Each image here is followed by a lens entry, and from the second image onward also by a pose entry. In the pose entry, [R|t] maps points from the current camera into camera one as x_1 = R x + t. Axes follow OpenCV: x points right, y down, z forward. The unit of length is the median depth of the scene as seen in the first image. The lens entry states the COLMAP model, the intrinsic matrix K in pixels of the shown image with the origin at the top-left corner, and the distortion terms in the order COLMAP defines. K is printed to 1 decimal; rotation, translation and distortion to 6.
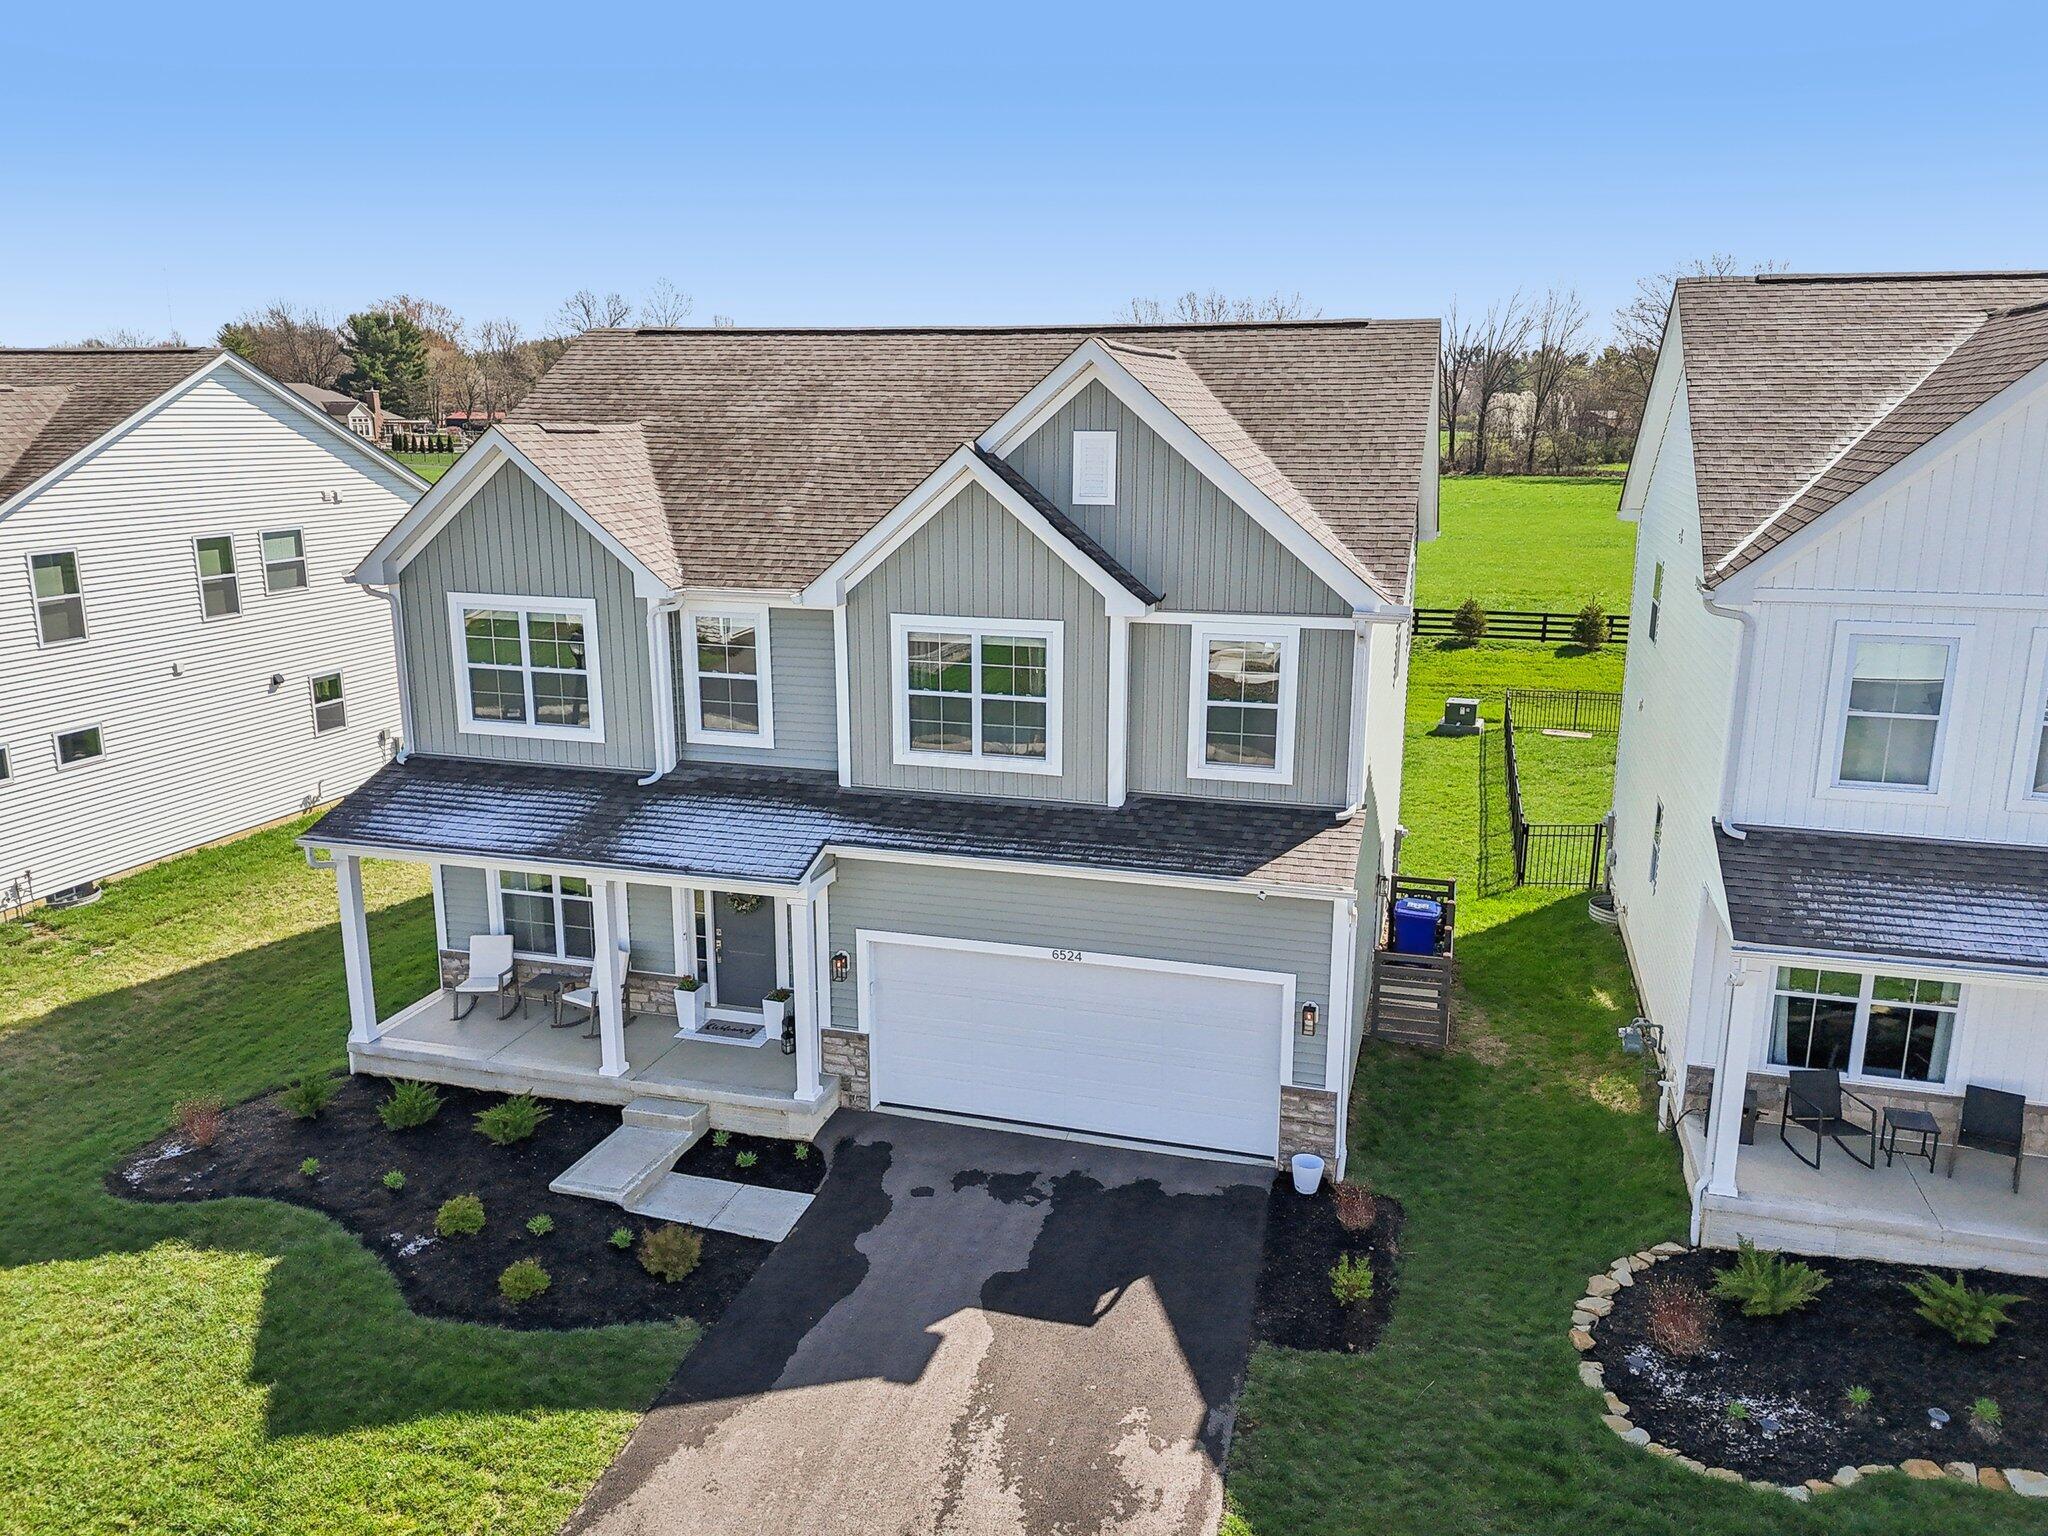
lens RADIAL K [[1509.5, 0, 1020.3], [0, 1509.5, 773.0], [0, 0, 1]] dist [0.076464, -0.079246]
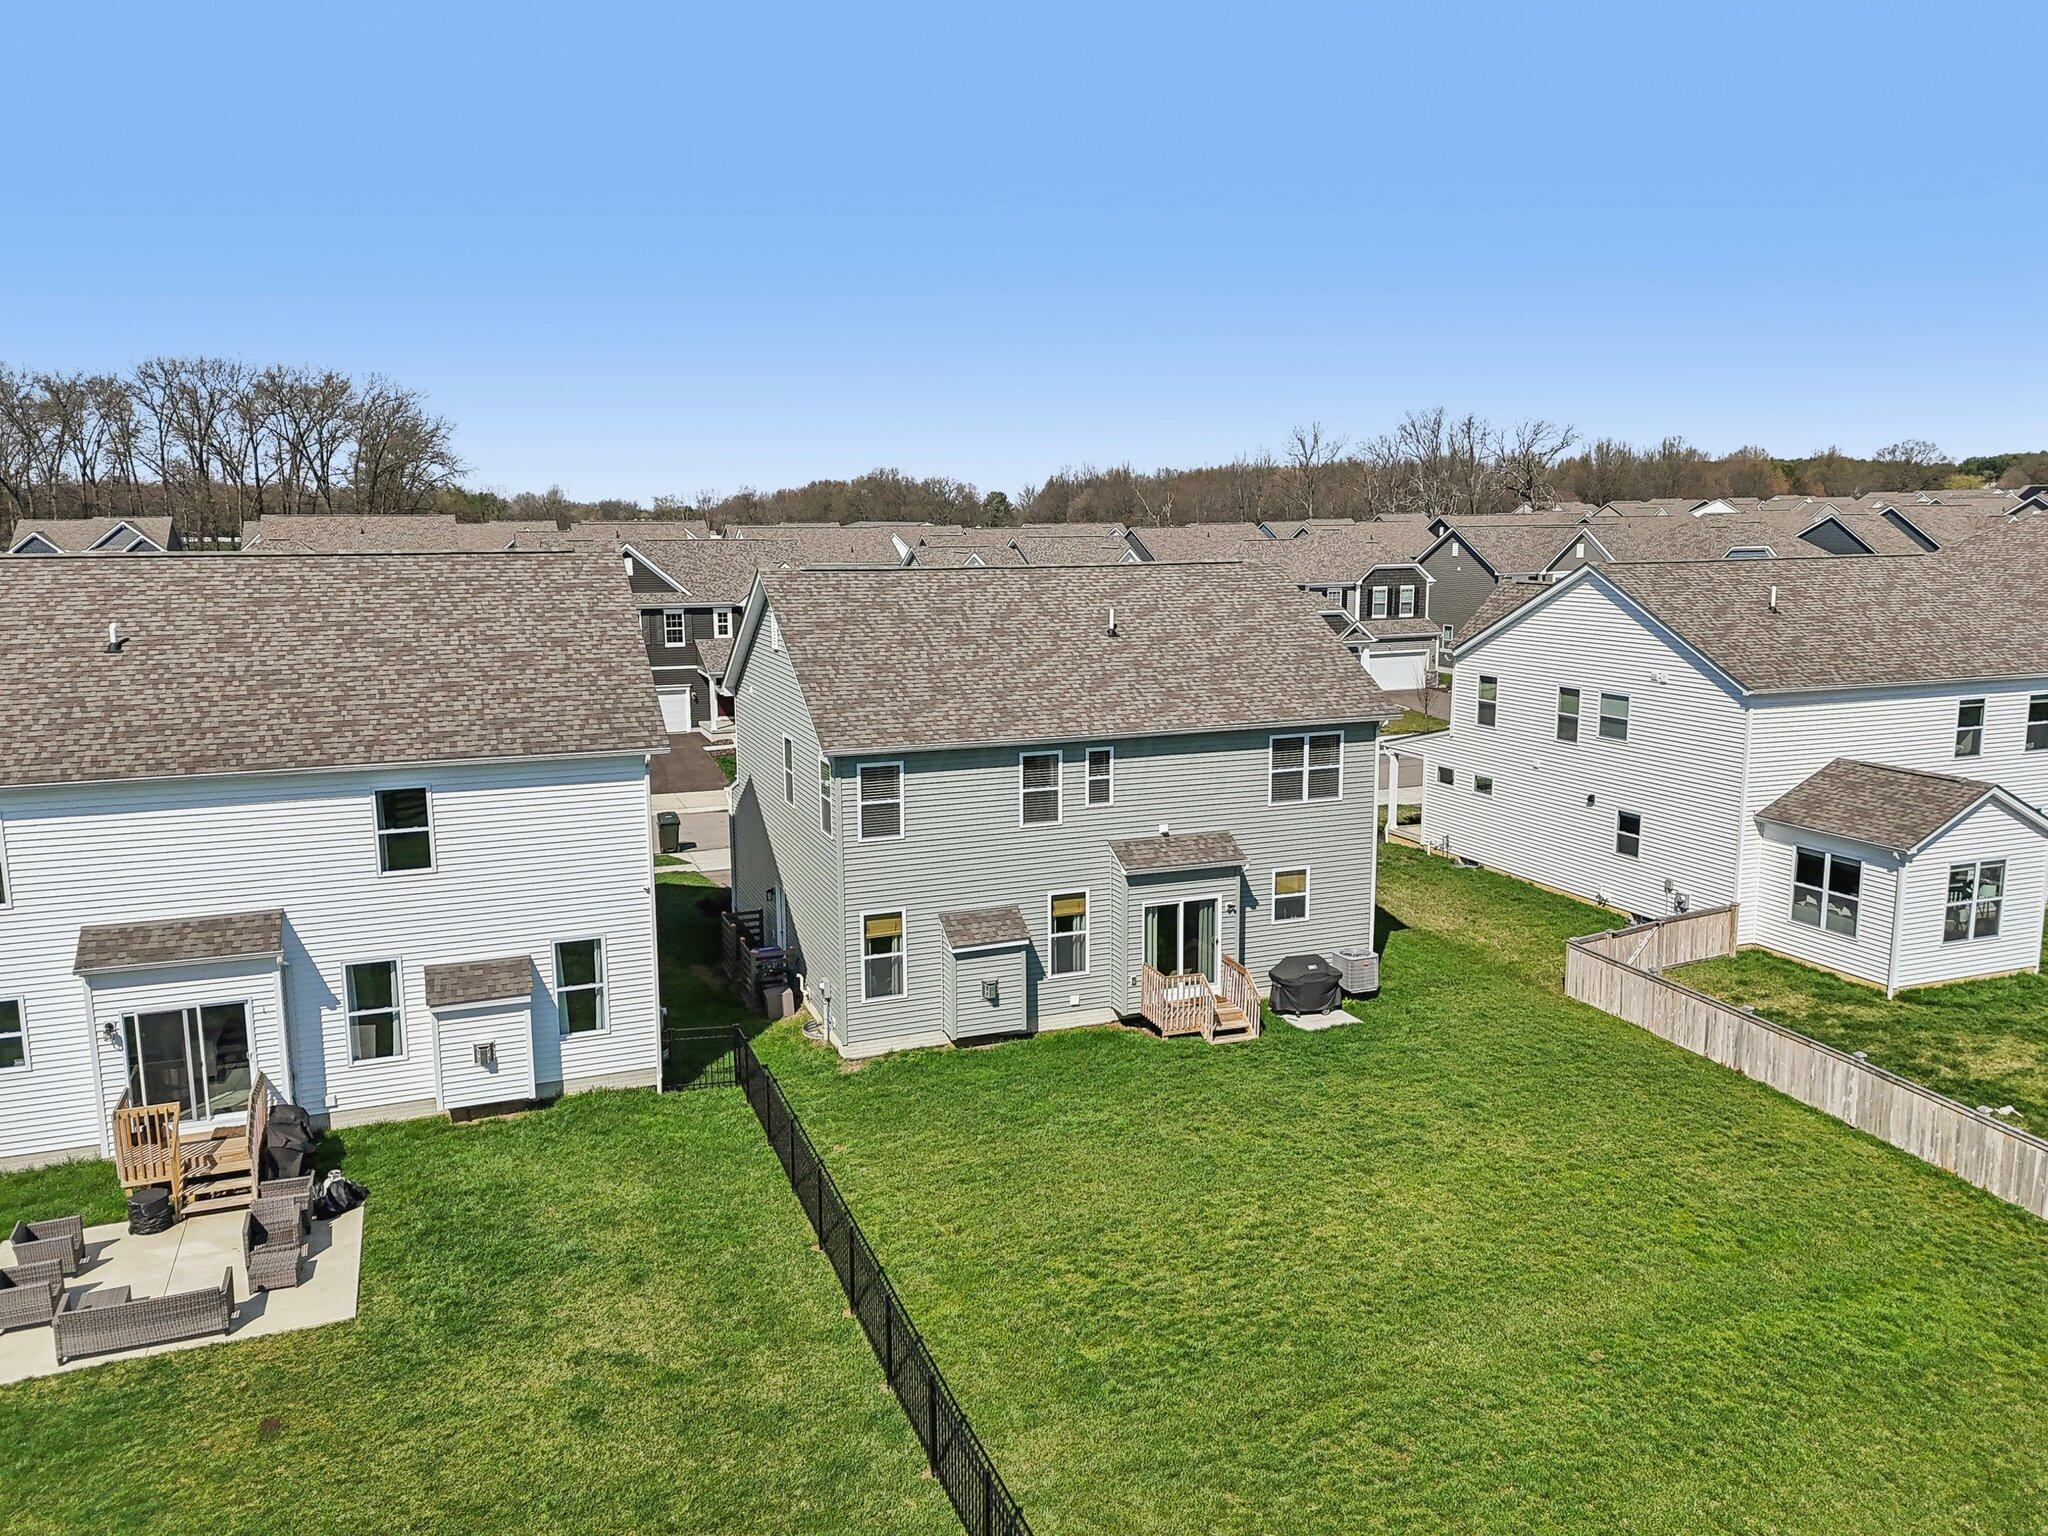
lens RADIAL K [[1509.5, 0, 1026.3], [0, 1509.5, 769.0], [0, 0, 1]] dist [0.076464, -0.079246]
pose [[-0.791012, 0.108069, -0.602181, 1.201358], [-0.135057, 0.929148, 0.344155, -0.807970], [0.596708, 0.353560, -0.720372, 2.795578]]
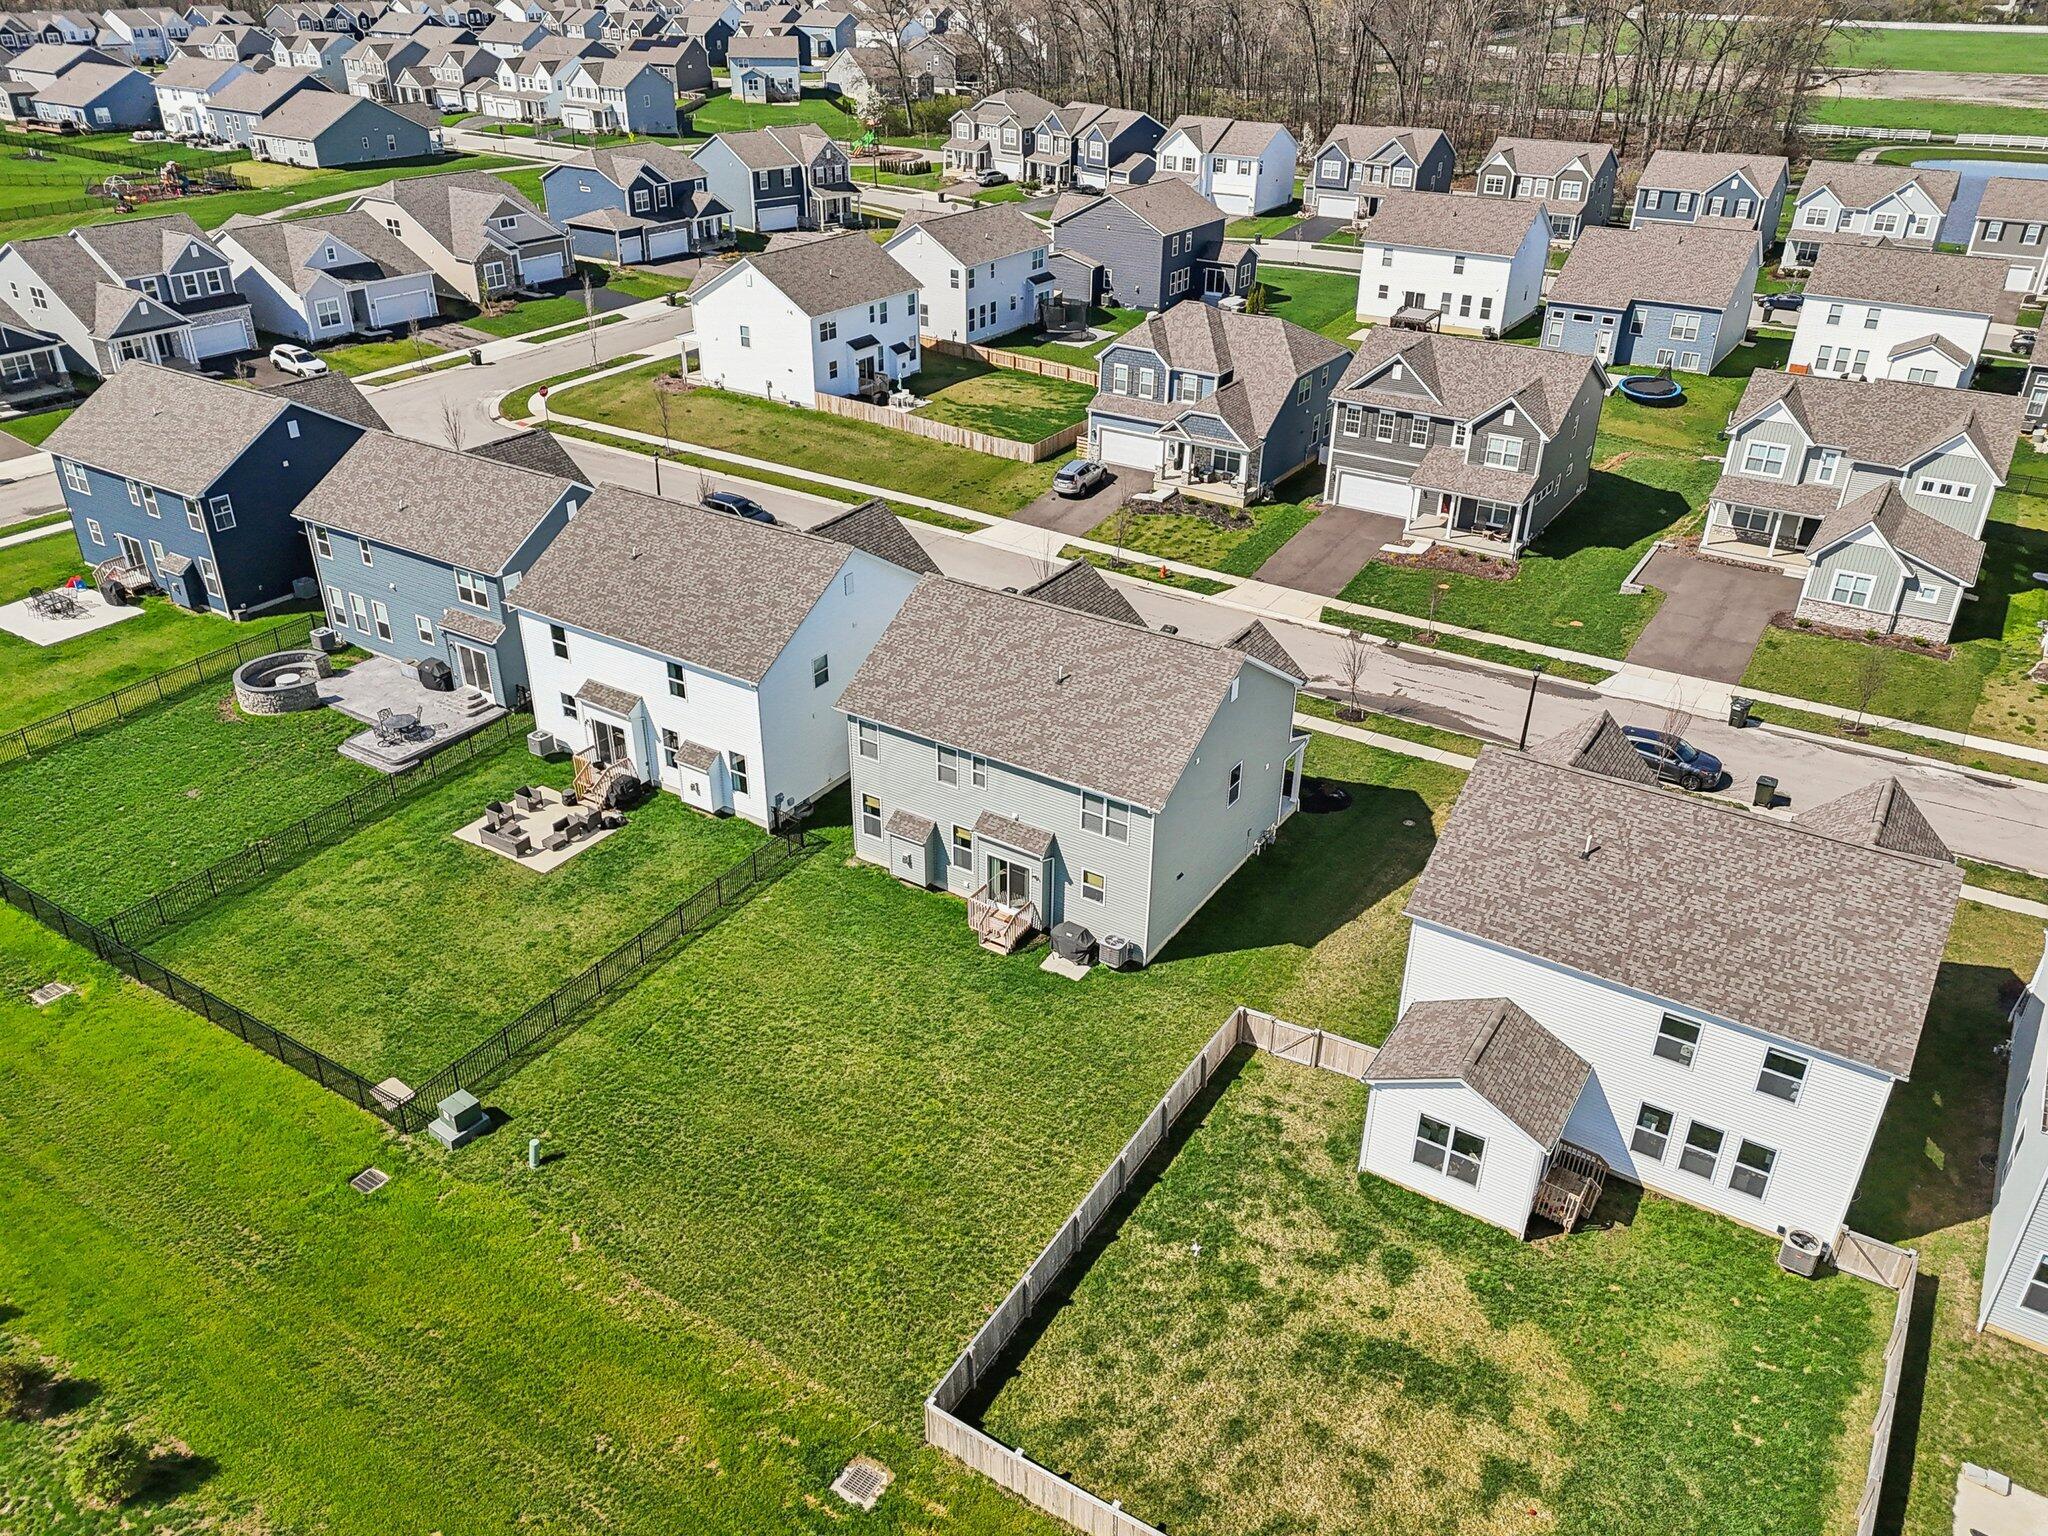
lens RADIAL K [[1509.5, 0, 1027.1], [0, 1509.5, 766.0], [0, 0, 1]] dist [0.076464, -0.079246]
pose [[-0.960083, -0.143424, 0.240148, -0.697180], [0.054506, 0.746154, 0.663538, -2.109176], [-0.274355, 0.650141, -0.708552, 3.580545]]
